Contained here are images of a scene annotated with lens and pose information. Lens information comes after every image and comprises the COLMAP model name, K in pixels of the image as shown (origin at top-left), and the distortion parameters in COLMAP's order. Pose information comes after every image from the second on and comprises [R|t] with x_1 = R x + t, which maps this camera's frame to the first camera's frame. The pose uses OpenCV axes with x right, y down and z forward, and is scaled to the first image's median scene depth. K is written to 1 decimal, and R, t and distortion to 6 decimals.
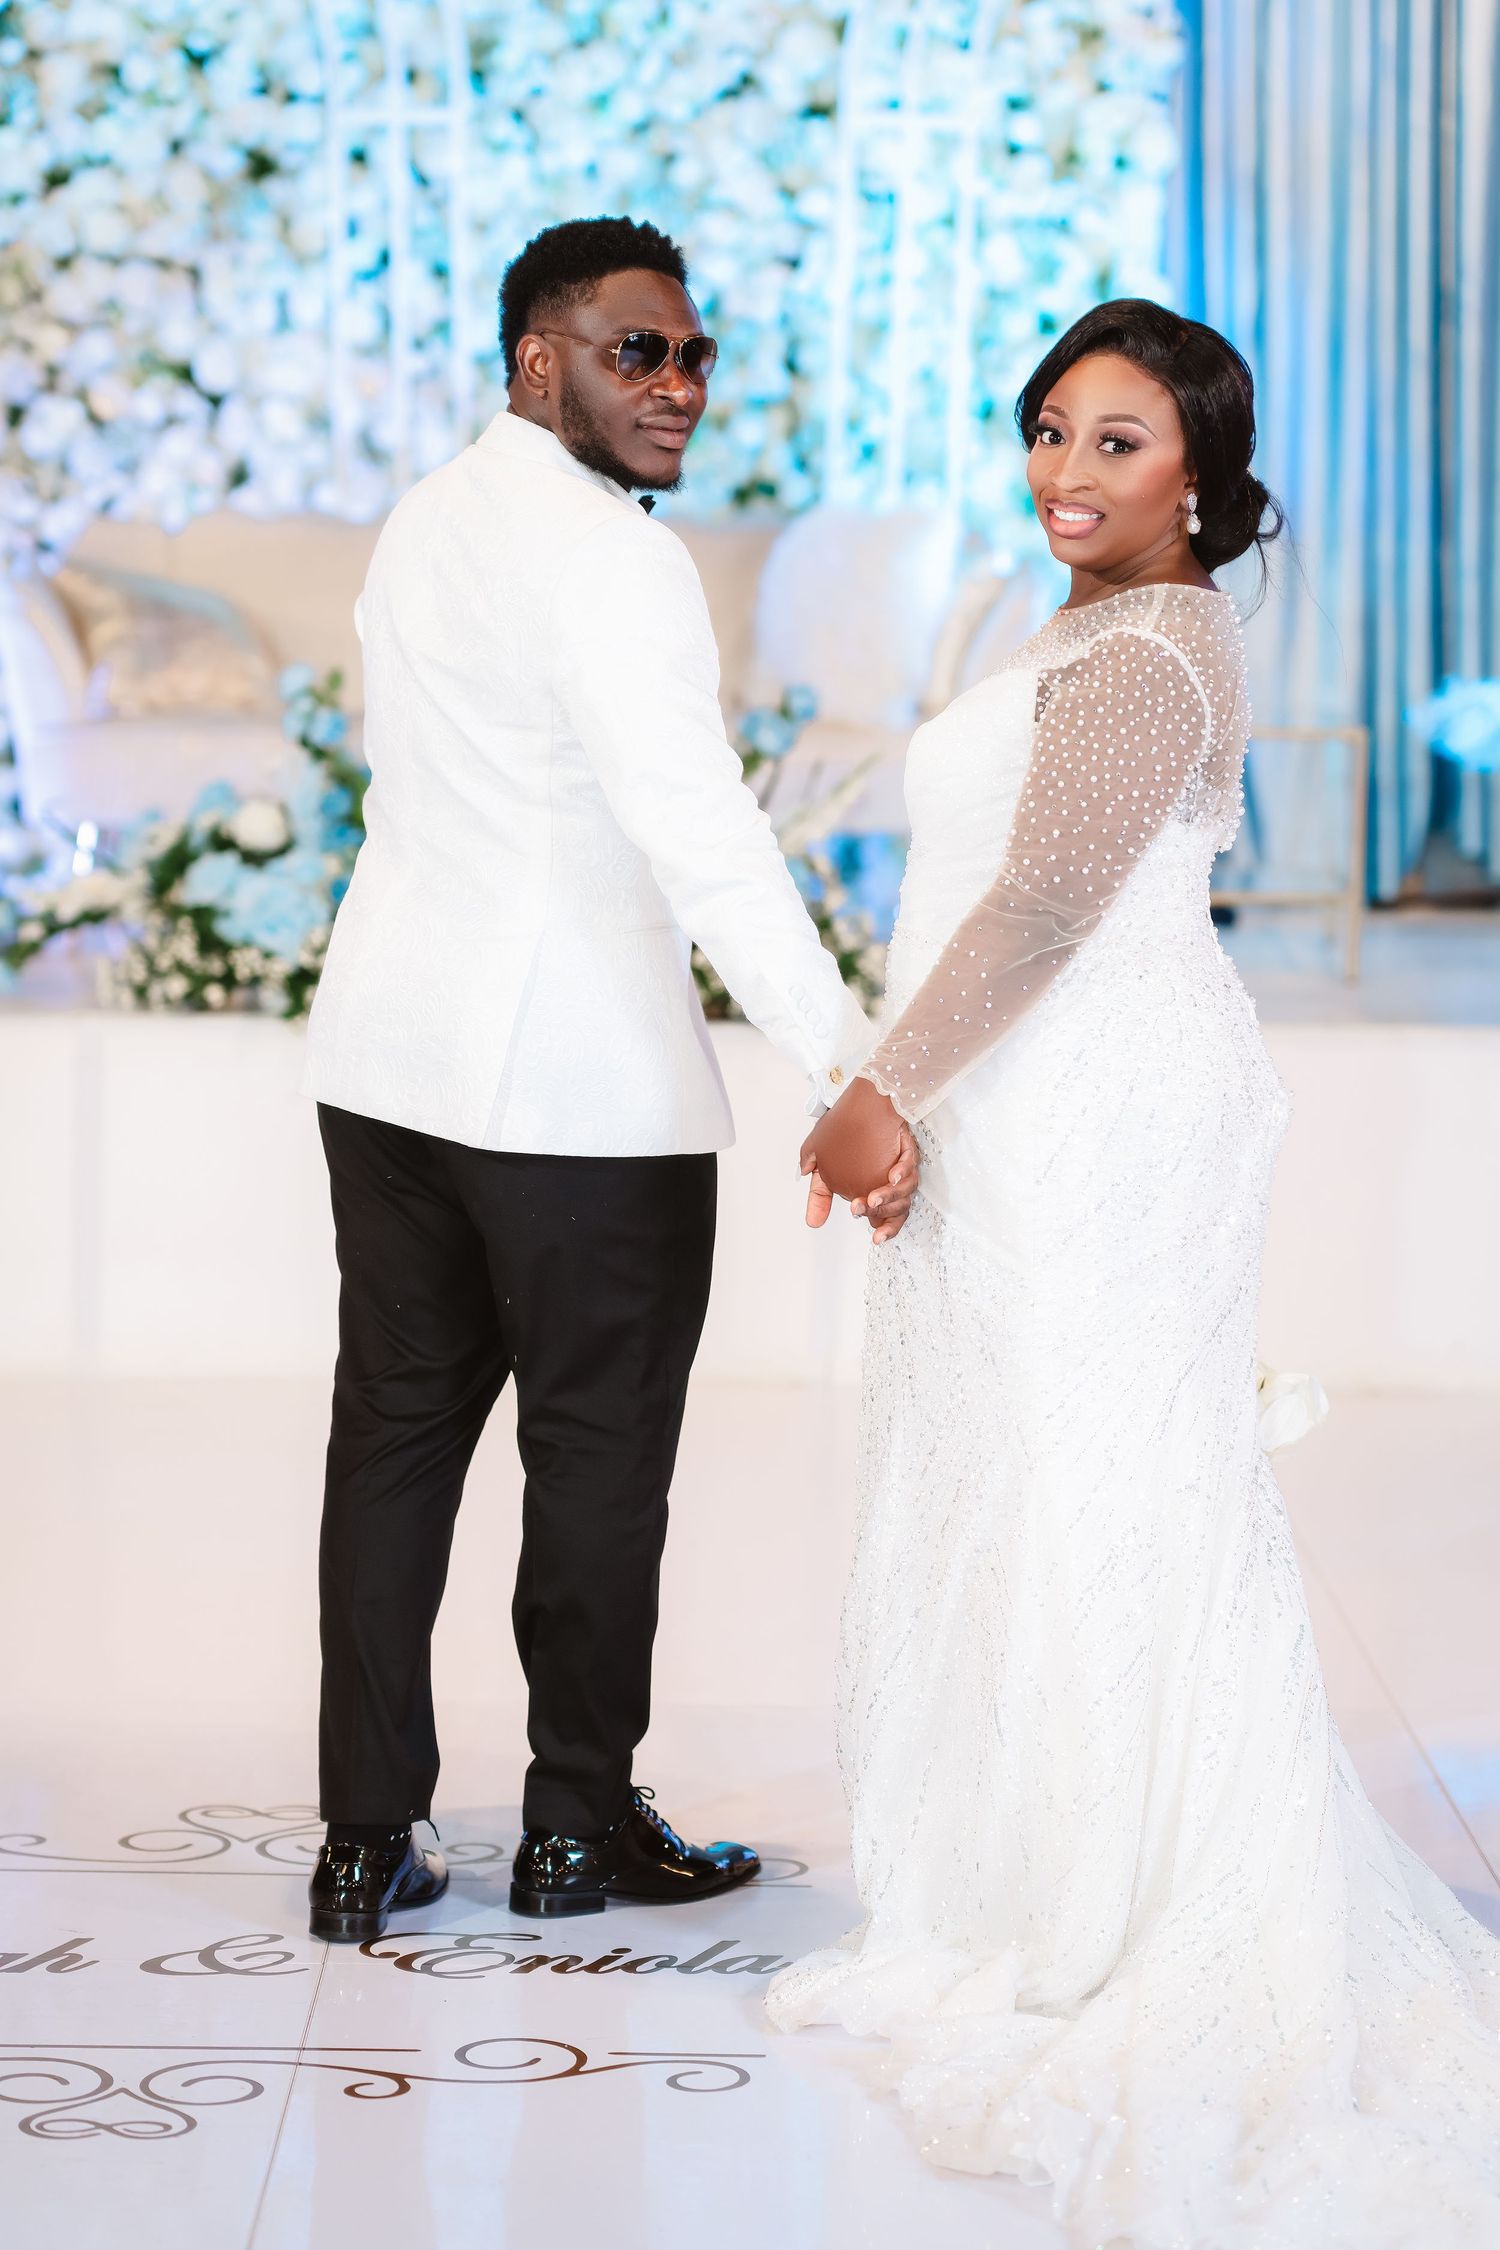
lens RADIAL K [[6913.2, 0, 807.6], [0, 6913.2, 1112.1], [0, 0, 1]] dist [0.227248, 0.000000]
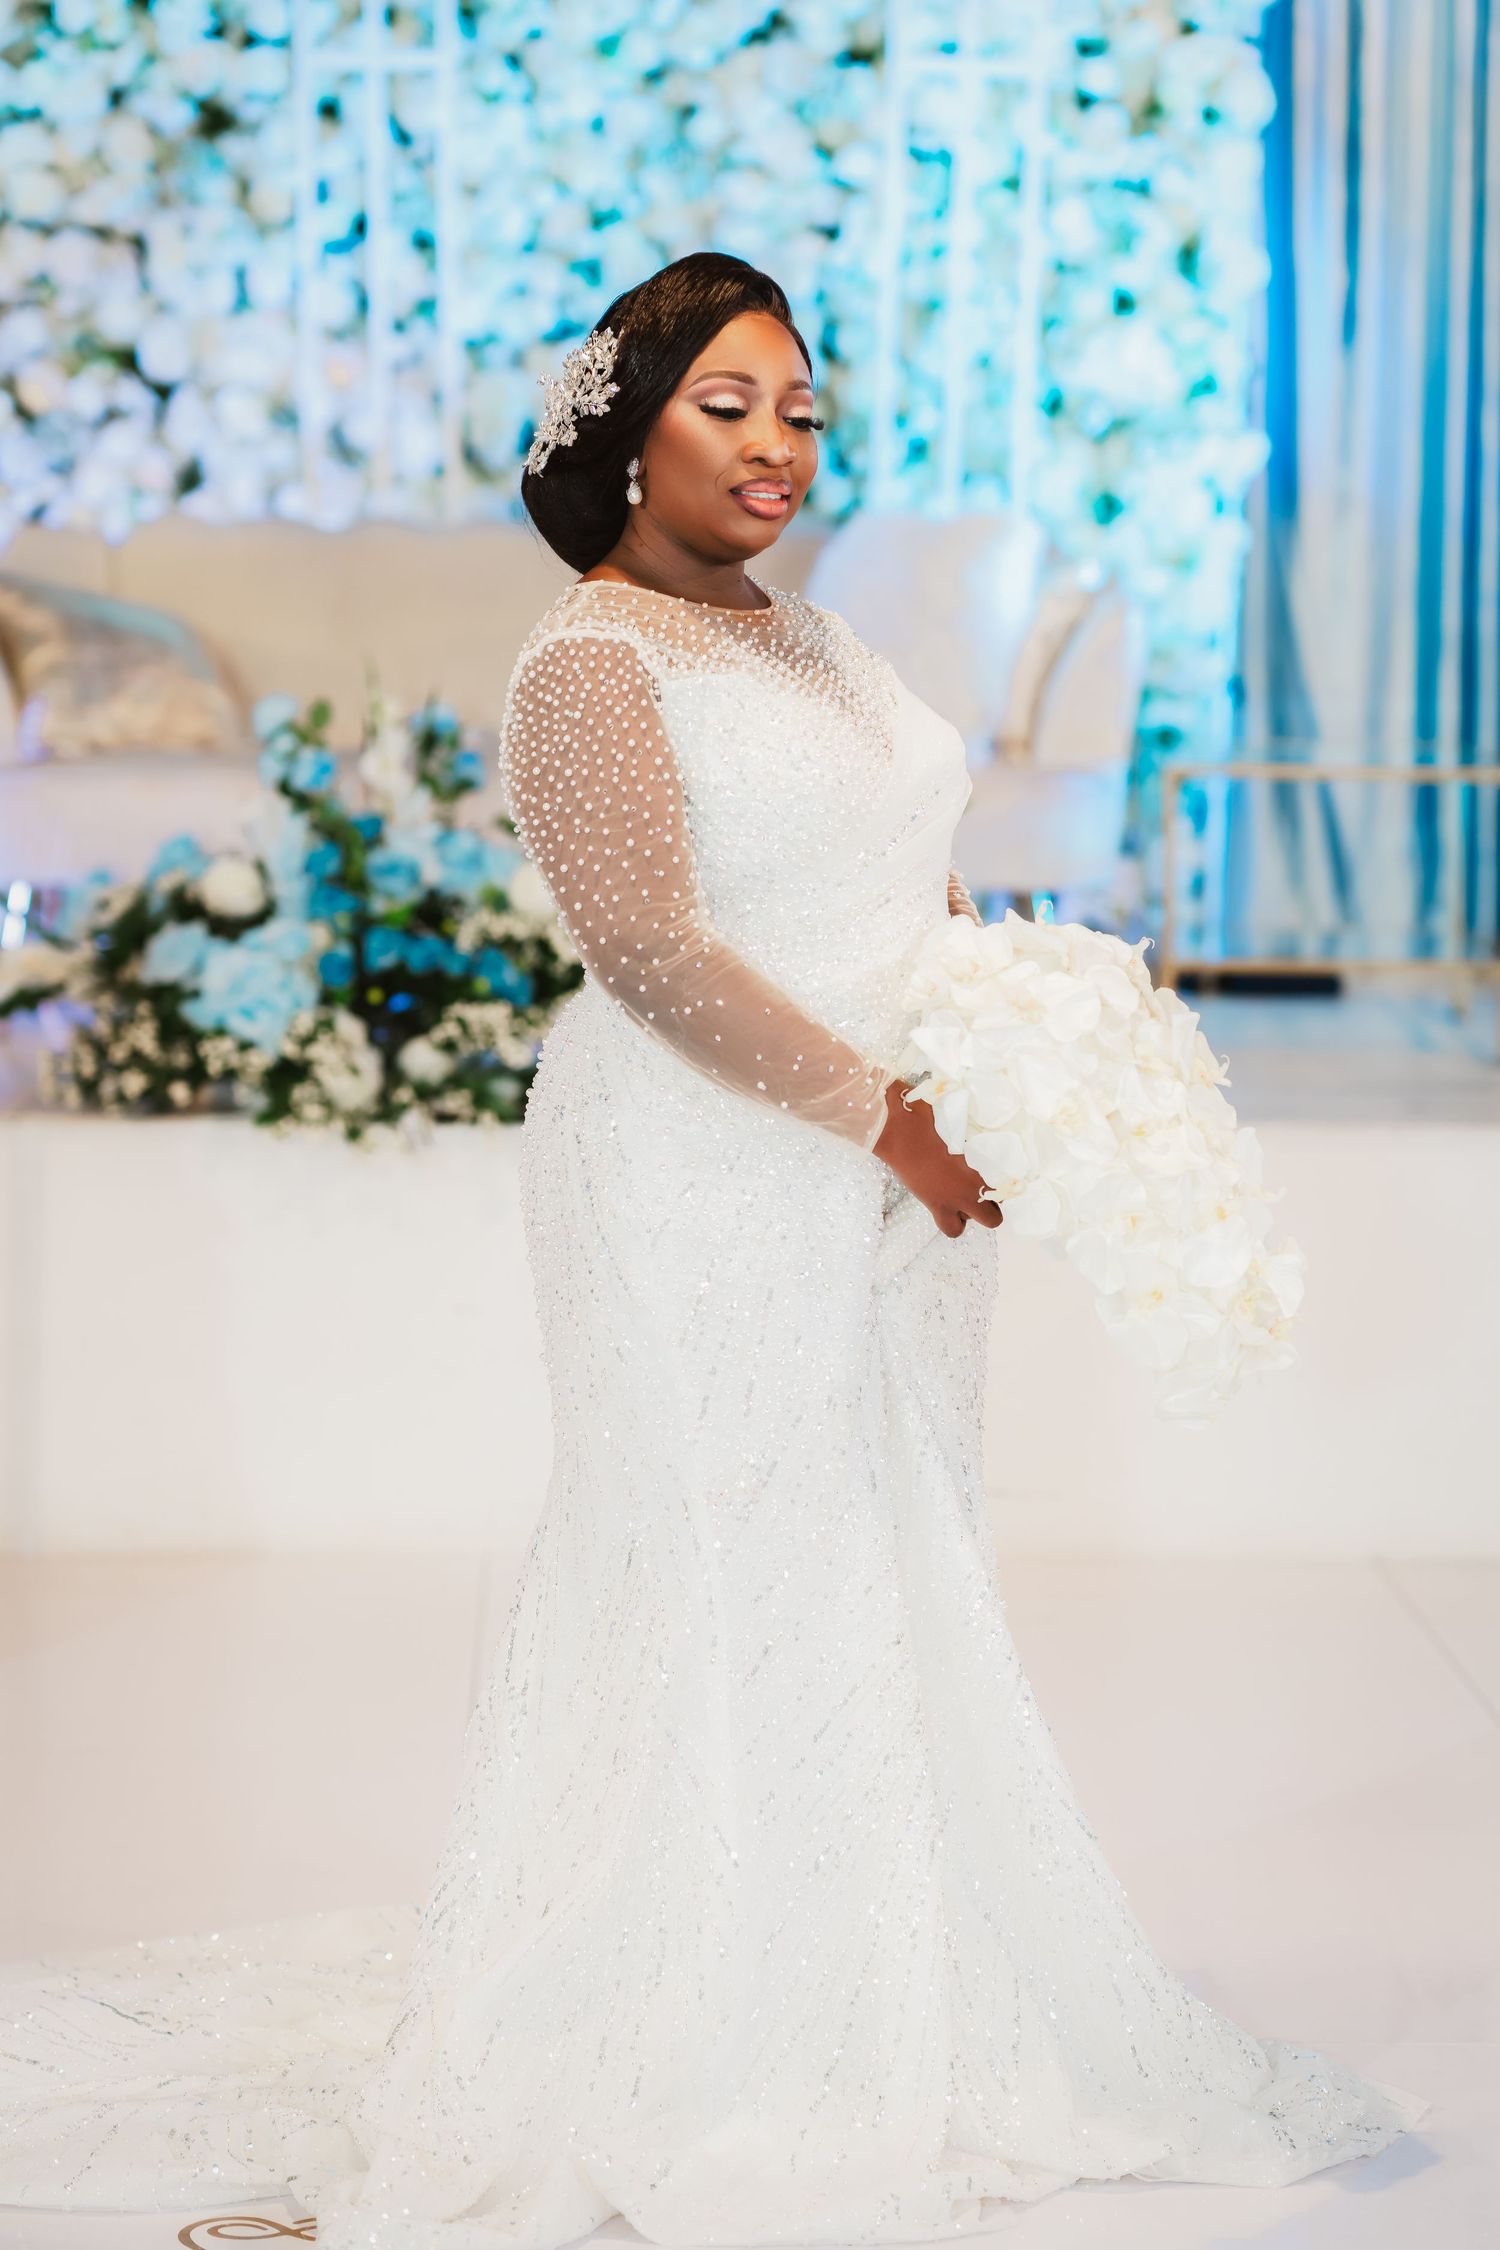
lens RADIAL K [[6913.2, 0, 829.7], [0, 6913.2, 1156.5], [0, 0, 1]] dist [0.227248, 0.000000]
pose [[0.999848, -0.002424, 0.017265, -0.017501], [0.002382, 0.999994, 0.002438, -0.008954], [-0.017271, -0.002397, 0.999848, 0.132219]]
